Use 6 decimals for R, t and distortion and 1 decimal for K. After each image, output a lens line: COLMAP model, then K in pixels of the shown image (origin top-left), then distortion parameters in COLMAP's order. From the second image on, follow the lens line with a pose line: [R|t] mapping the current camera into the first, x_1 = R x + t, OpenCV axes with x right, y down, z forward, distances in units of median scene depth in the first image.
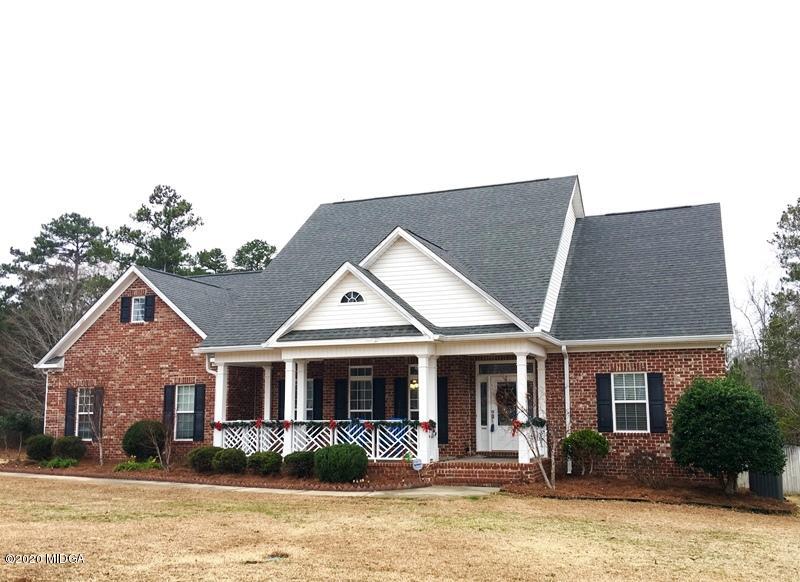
lens RADIAL K [[762.9, 0, 430.7], [0, 762.9, 315.3], [0, 0, 1]] dist [0.052665, 0.000000]
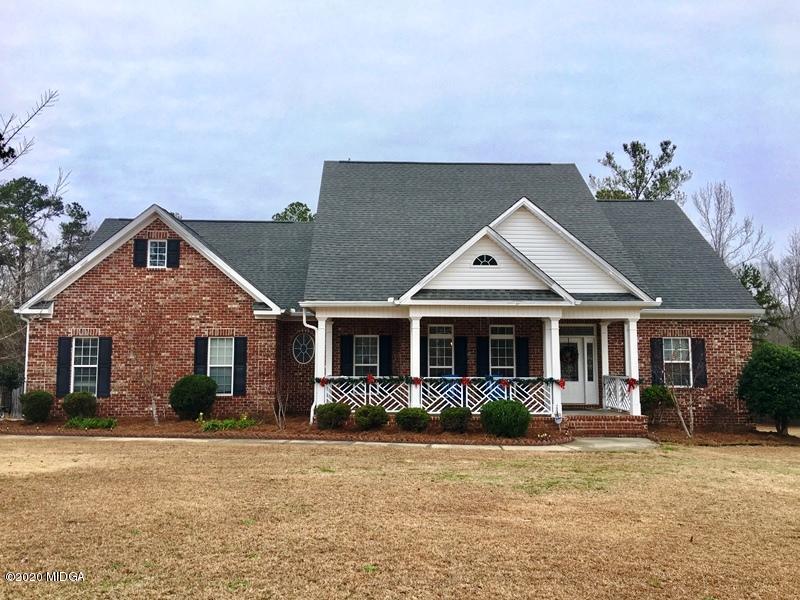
lens RADIAL K [[681.4, 0, 399.8], [0, 681.4, 300.6], [0, 0, 1]] dist [0.103824, -0.141617]
pose [[0.924388, 0.042666, 0.379060, -0.512687], [-0.056764, 0.998047, 0.026088, 0.012543], [-0.377207, -0.045633, 0.925004, 0.157466]]
